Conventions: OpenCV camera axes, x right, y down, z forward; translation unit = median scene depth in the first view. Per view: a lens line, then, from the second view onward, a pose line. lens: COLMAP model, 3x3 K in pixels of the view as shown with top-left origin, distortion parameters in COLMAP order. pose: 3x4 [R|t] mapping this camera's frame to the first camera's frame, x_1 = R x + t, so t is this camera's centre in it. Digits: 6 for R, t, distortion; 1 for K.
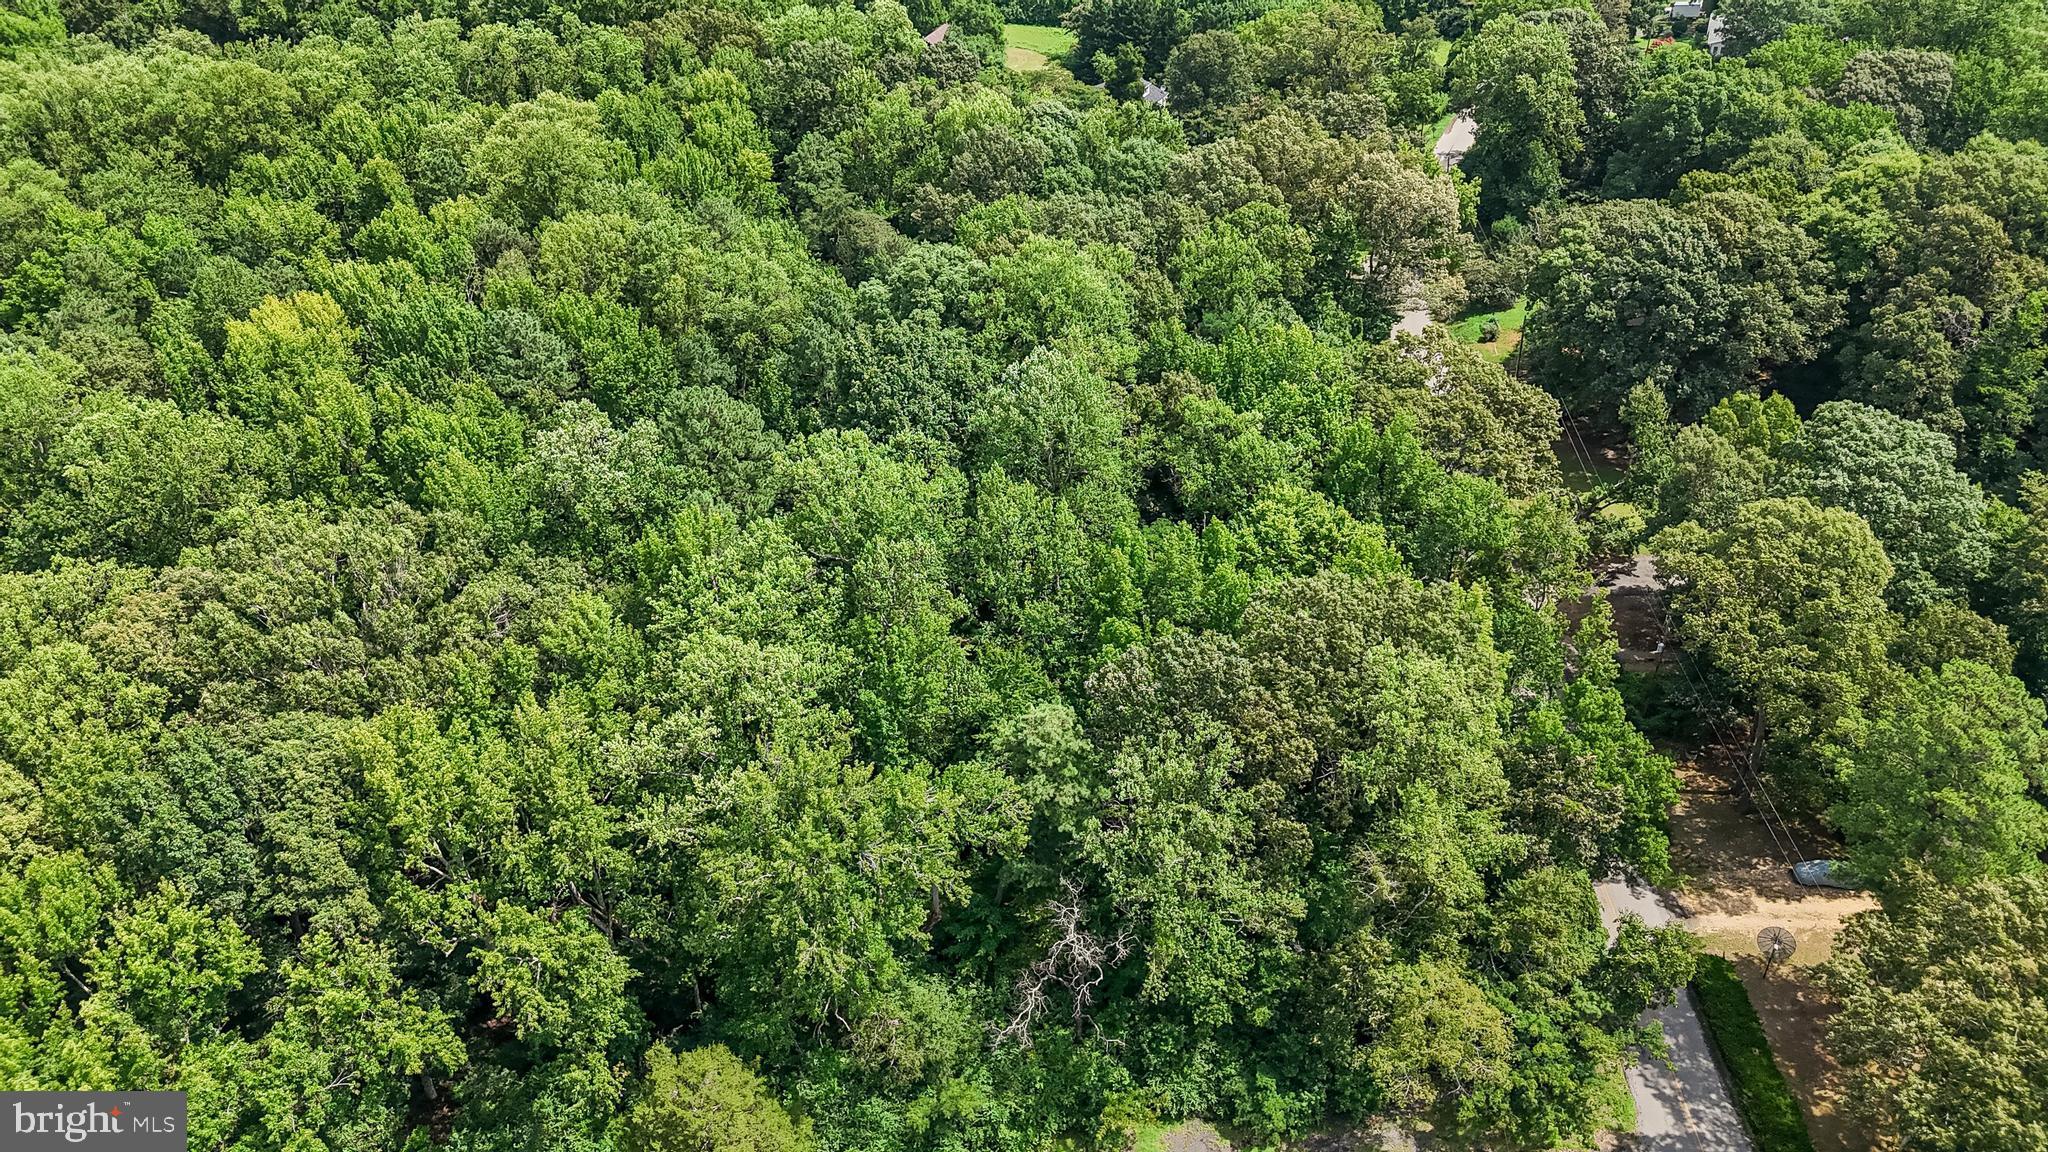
lens RADIAL K [[1495.7, 0, 1019.5], [0, 1495.7, 572.8], [0, 0, 1]] dist [0.060704, -0.053927]
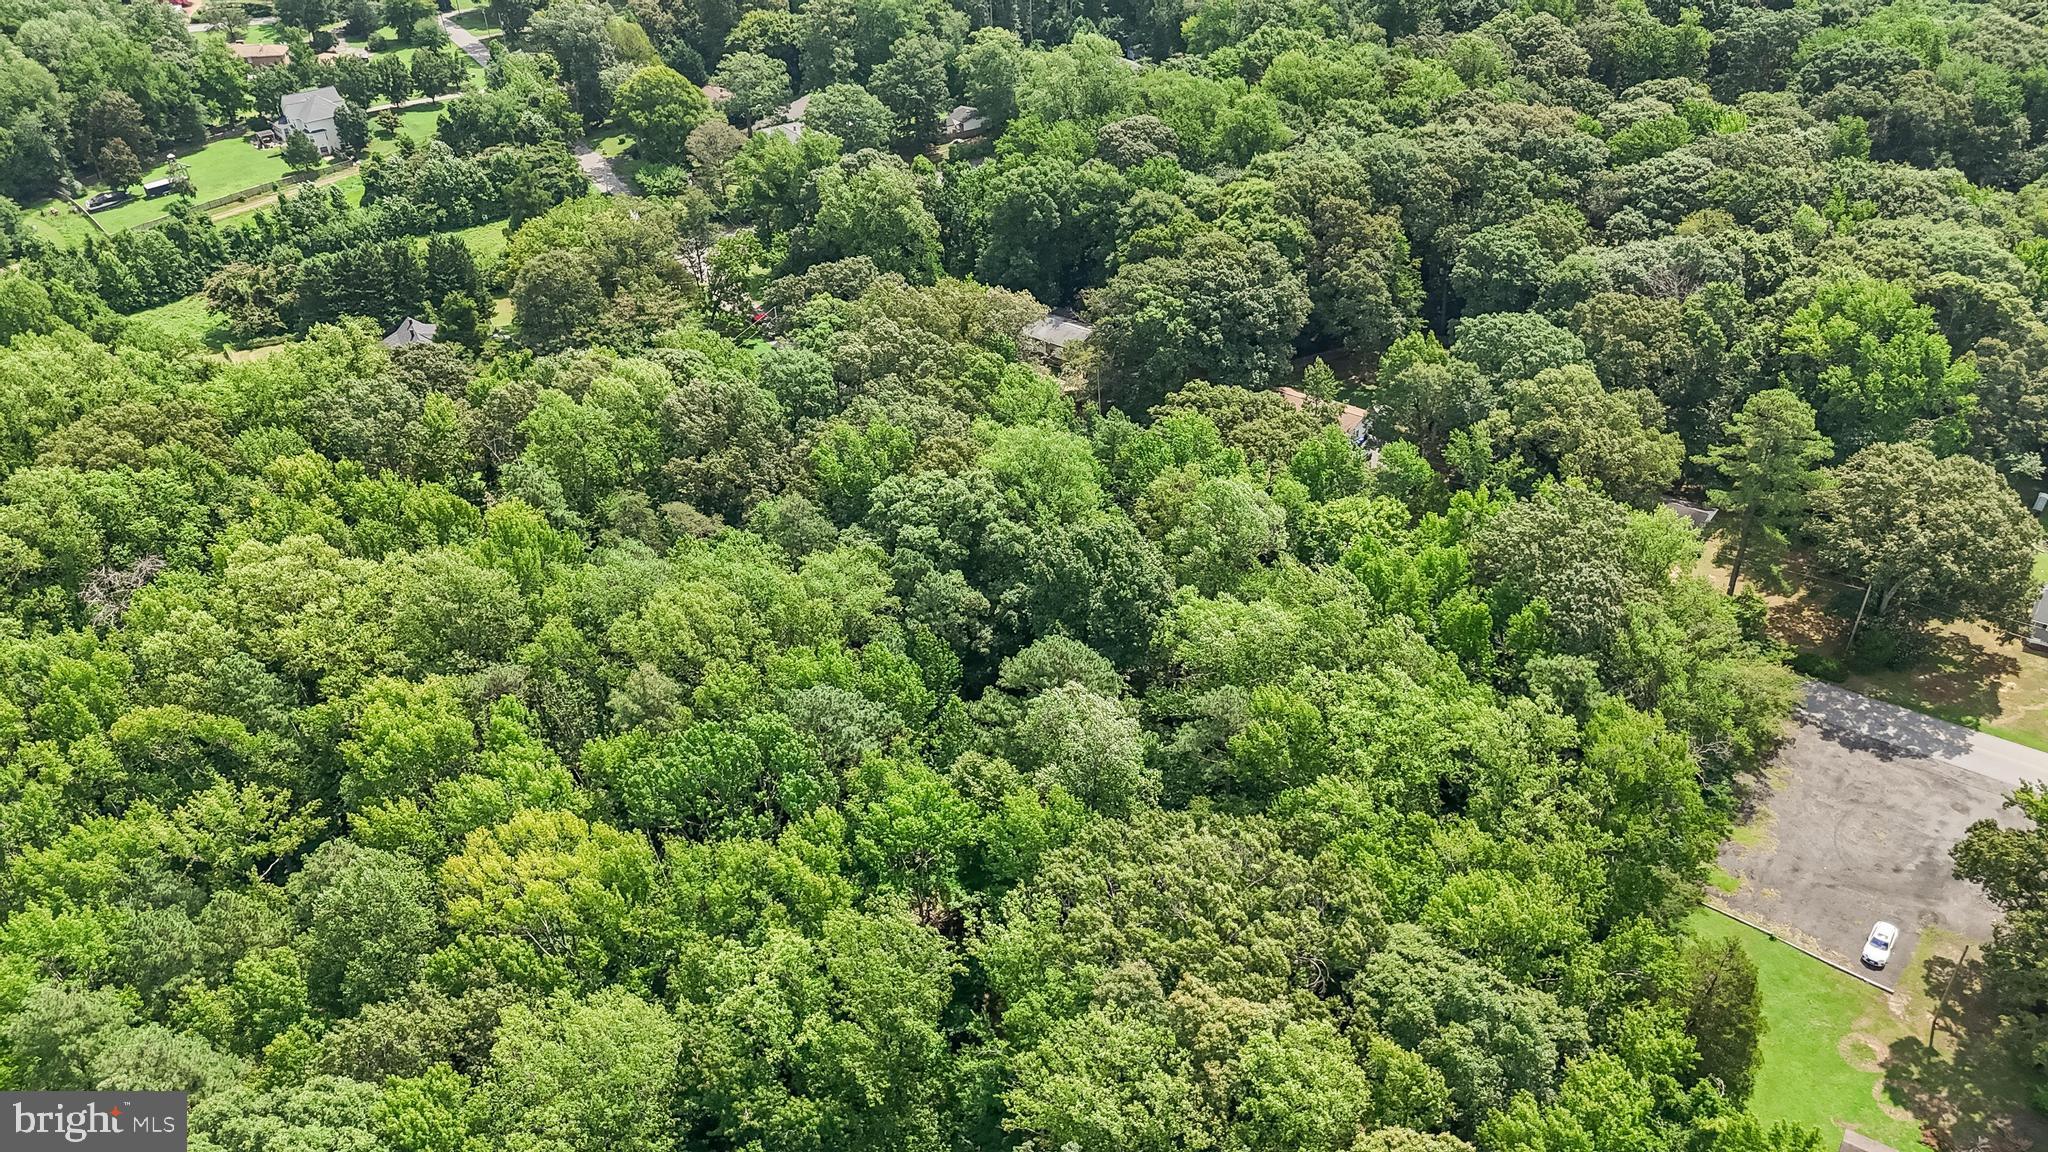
lens RADIAL K [[1495.7, 0, 1014.0], [0, 1495.7, 580.4], [0, 0, 1]] dist [0.060704, -0.053927]
pose [[0.570156, -0.440469, 0.693476, -0.918704], [0.474704, 0.865574, 0.159491, -0.331730], [-0.670506, 0.238261, 0.702605, 0.225518]]
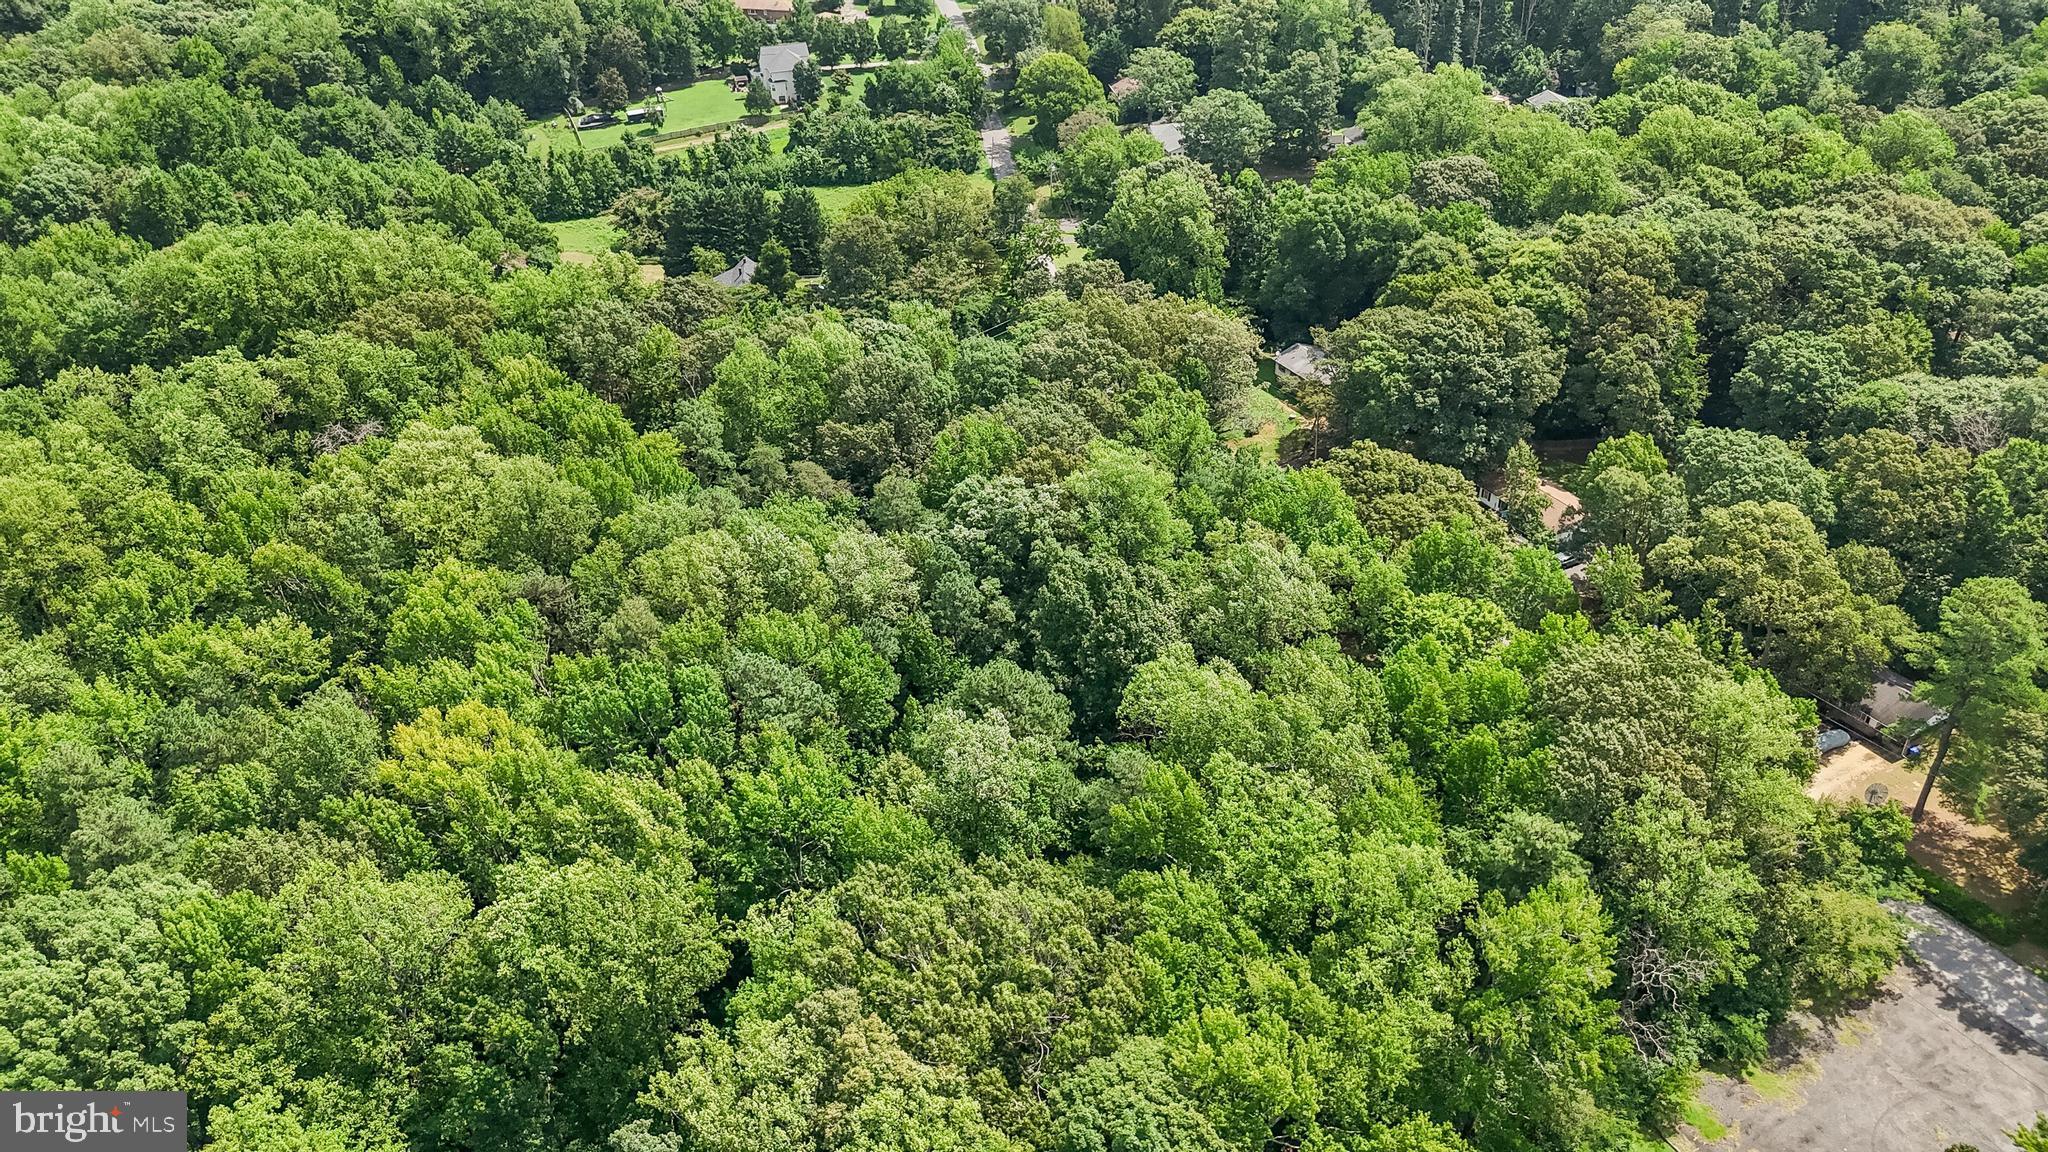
lens RADIAL K [[1495.7, 0, 1020.3], [0, 1495.7, 572.9], [0, 0, 1]] dist [0.060704, -0.053927]
pose [[0.838934, -0.285005, 0.463639, -0.649717], [0.305691, 0.951599, 0.031825, -0.205843], [-0.450269, 0.115031, 0.885452, 0.023705]]
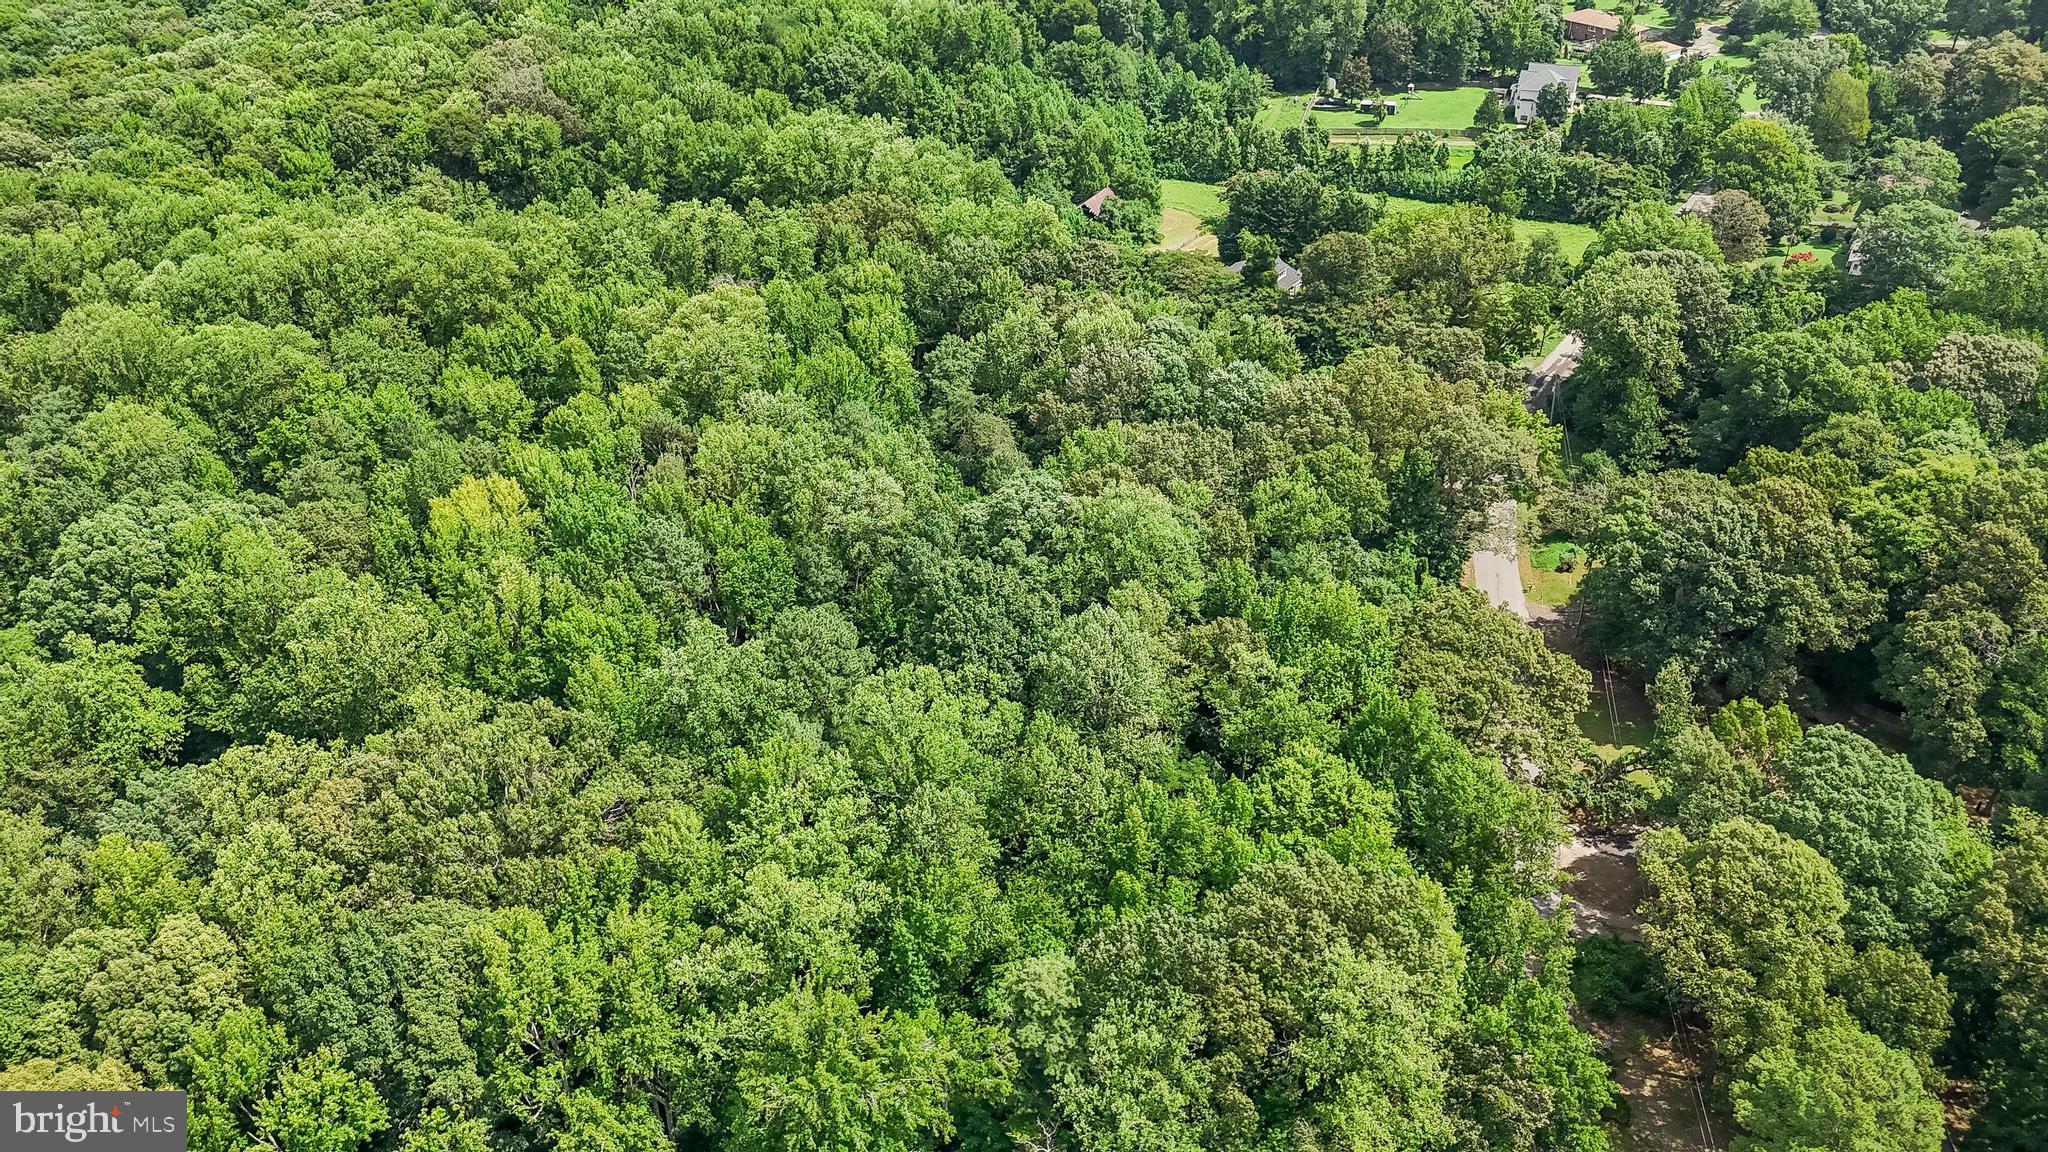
lens RADIAL K [[1495.7, 0, 1020.8], [0, 1495.7, 572.9], [0, 0, 1]] dist [0.060704, -0.053927]
pose [[0.990153, 0.088829, -0.108193, 0.069662], [-0.092436, 0.995303, -0.028784, -0.125571], [0.105128, 0.038501, 0.993713, -0.127337]]
